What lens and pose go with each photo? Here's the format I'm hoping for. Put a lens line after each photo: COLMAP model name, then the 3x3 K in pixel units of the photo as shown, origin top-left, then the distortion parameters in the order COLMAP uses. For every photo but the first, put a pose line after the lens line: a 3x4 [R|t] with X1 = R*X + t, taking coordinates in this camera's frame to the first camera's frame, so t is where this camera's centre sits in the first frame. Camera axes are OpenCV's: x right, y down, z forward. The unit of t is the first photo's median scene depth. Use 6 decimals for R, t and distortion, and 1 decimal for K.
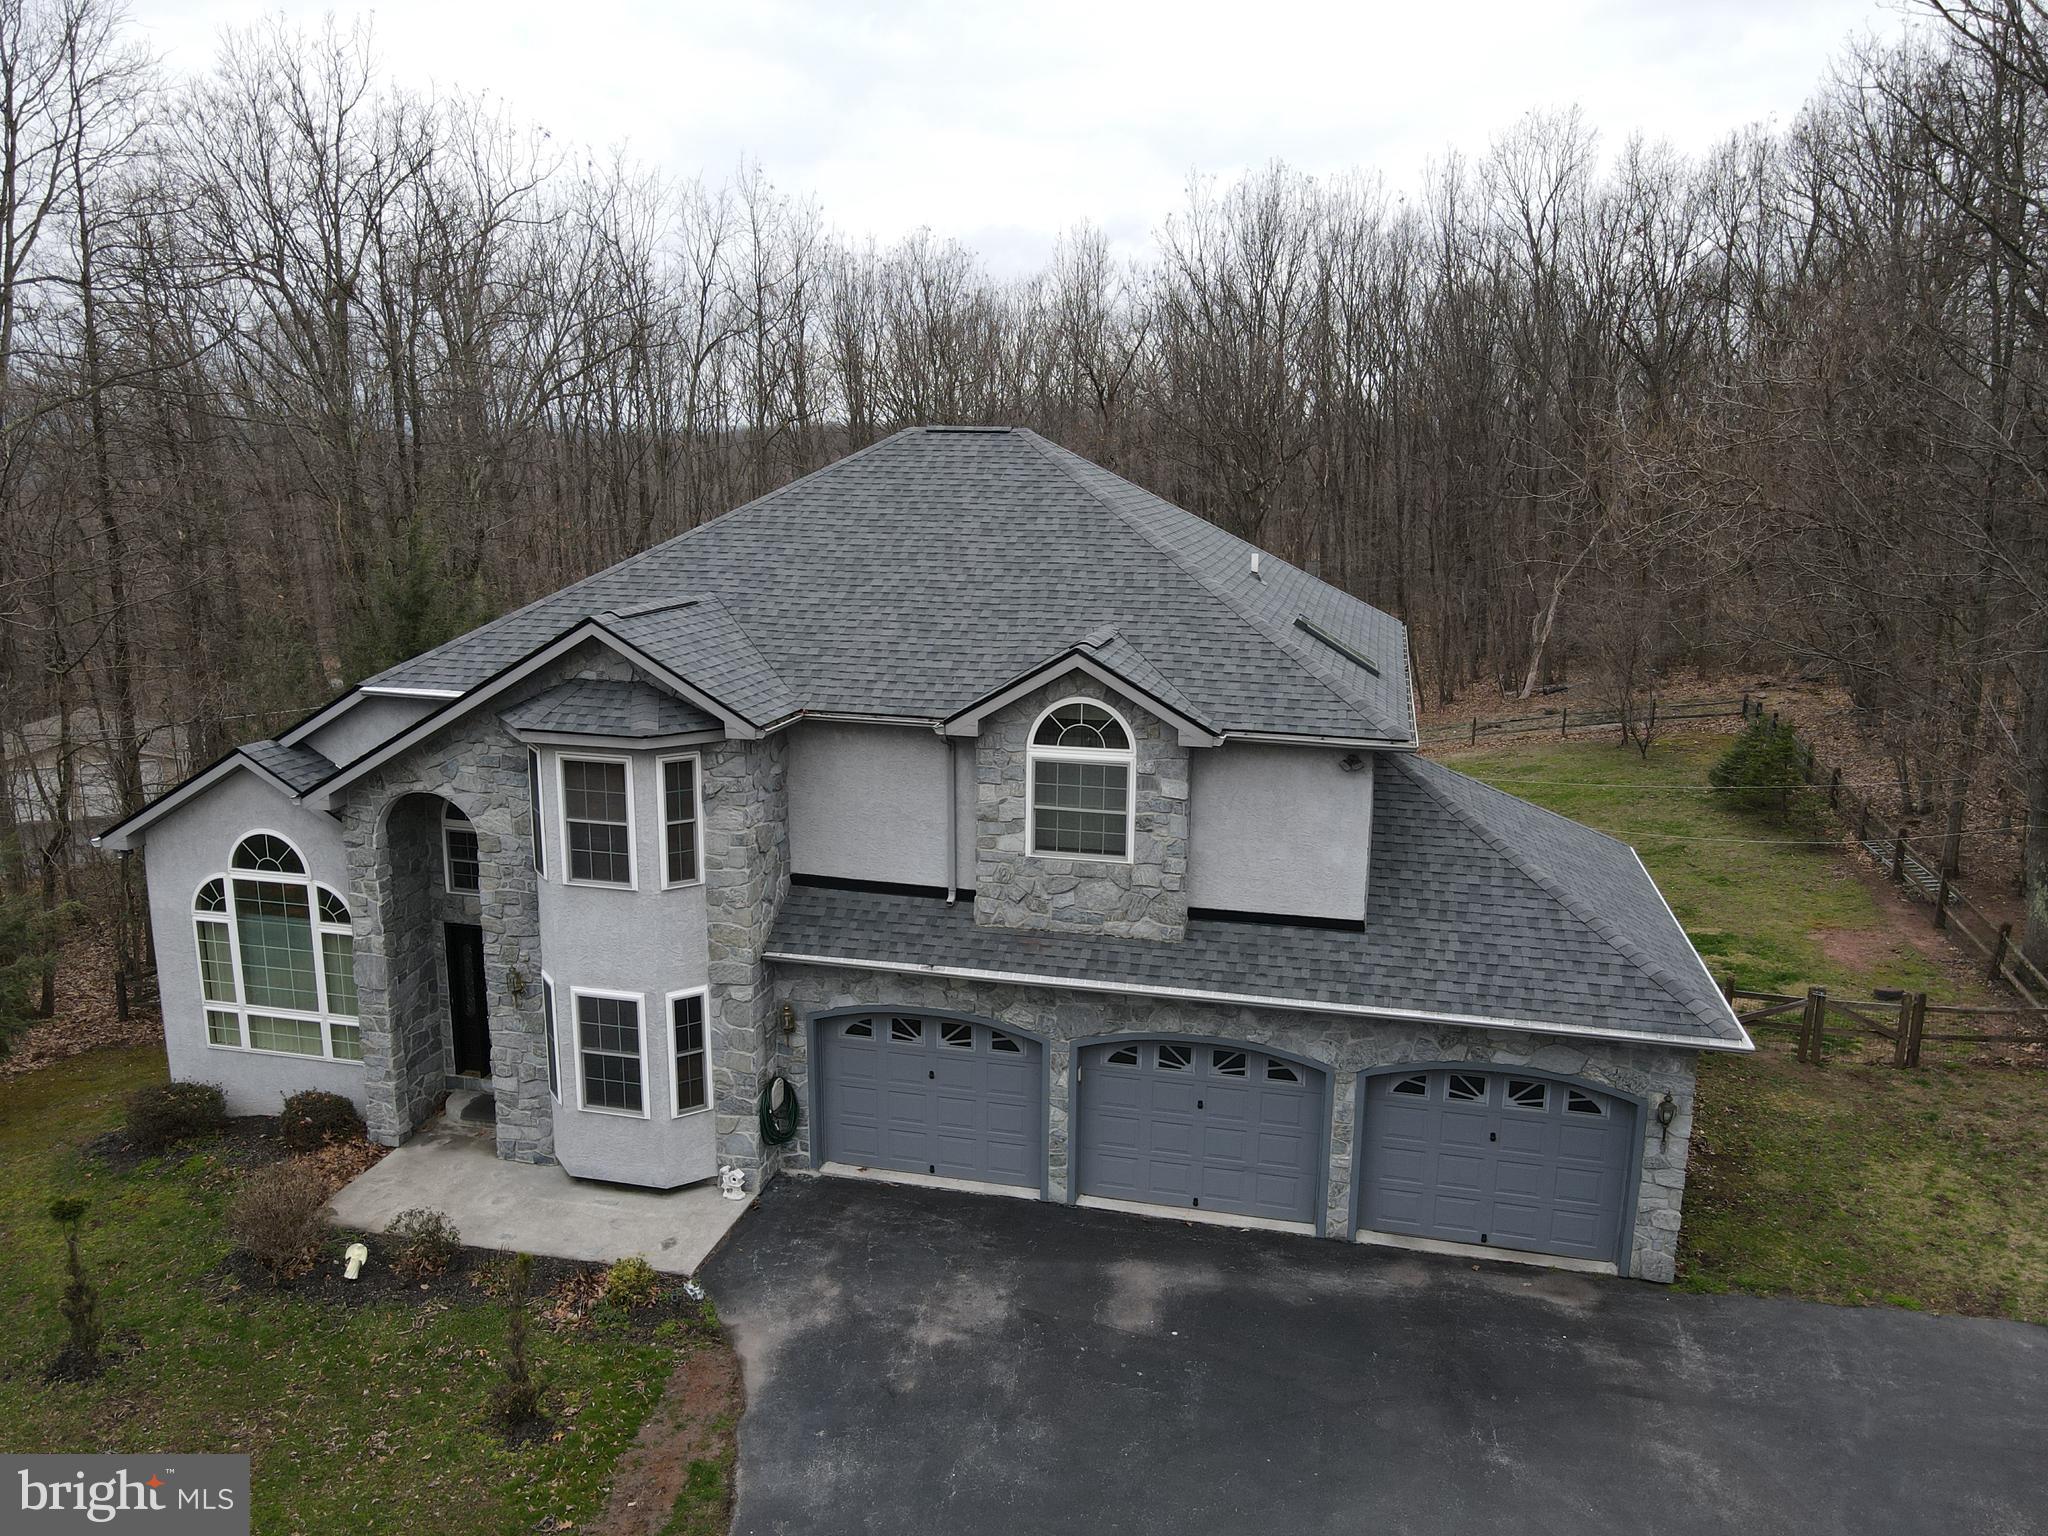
lens RADIAL K [[1493.1, 0, 1021.3], [0, 1493.1, 780.8], [0, 0, 1]] dist [0.014782, 0.000972]
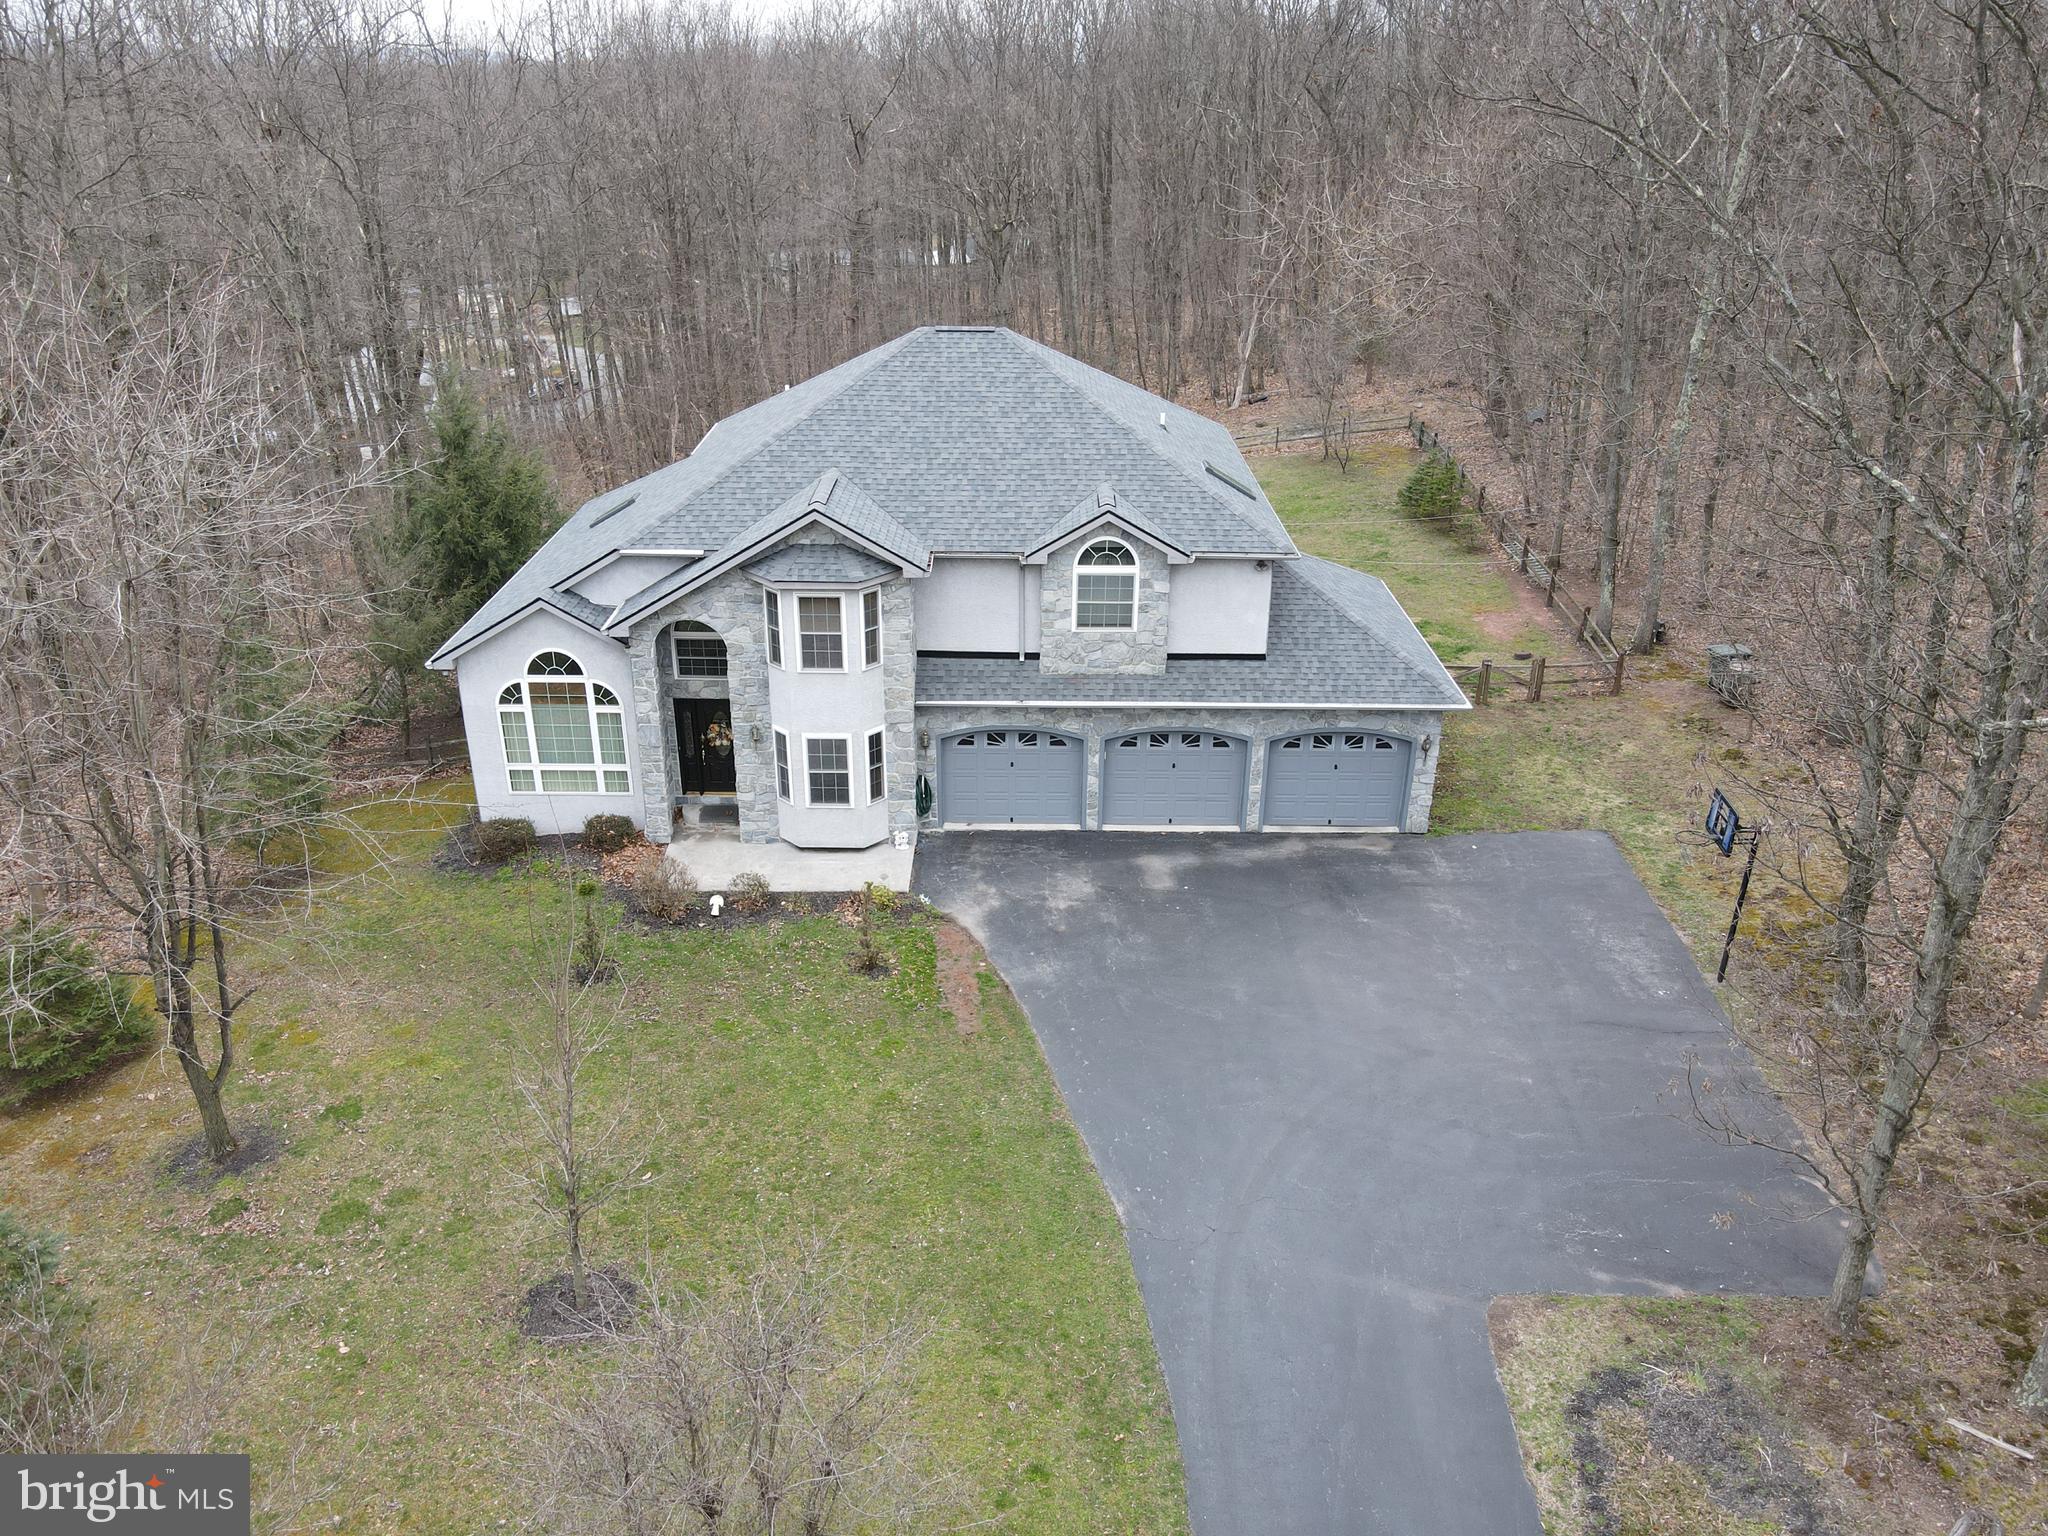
lens RADIAL K [[1506.8, 0, 1024.0], [0, 1506.8, 768.0], [0, 0, 1]] dist [-0.028176, 0.116125]
pose [[0.971748, -0.100468, 0.213567, -0.425801], [0.052767, 0.974451, 0.218316, -0.171955], [-0.230045, -0.200879, 0.952222, -0.625400]]
